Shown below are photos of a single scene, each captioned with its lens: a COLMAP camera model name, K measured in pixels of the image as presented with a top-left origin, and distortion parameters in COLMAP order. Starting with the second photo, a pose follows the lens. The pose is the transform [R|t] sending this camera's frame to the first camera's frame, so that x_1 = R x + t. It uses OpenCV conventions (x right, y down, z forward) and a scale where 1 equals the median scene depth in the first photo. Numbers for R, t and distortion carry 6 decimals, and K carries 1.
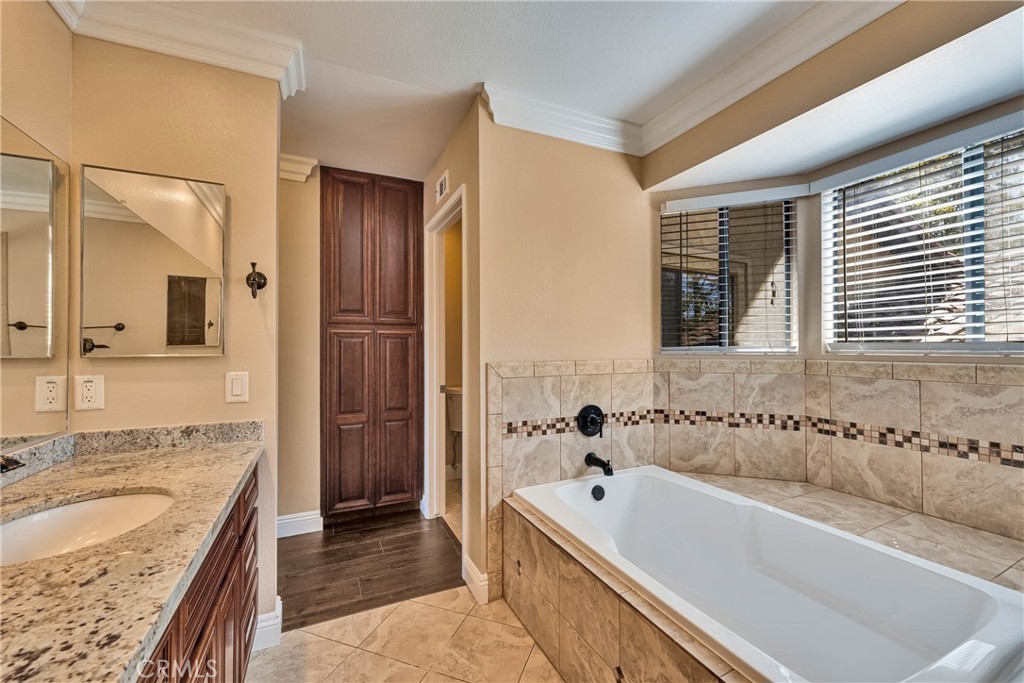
lens RADIAL K [[416.9, 0, 512.0], [0, 416.9, 341.5], [0, 0, 1]] dist [-0.000083, -0.000063]
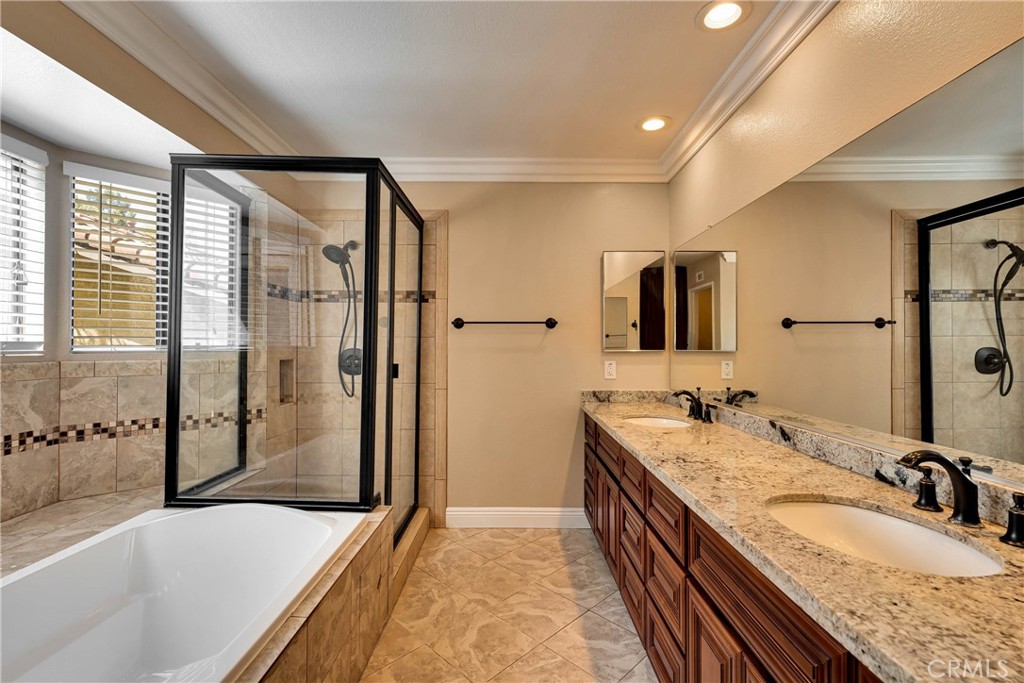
lens RADIAL K [[416.9, 0, 512.0], [0, 416.9, 341.5], [0, 0, 1]] dist [-0.000083, -0.000063]
pose [[-0.901088, 0.007801, 0.433566, -0.628248], [-0.005514, 0.999551, -0.029443, 0.029264], [-0.433601, -0.028921, -0.900641, 1.893873]]
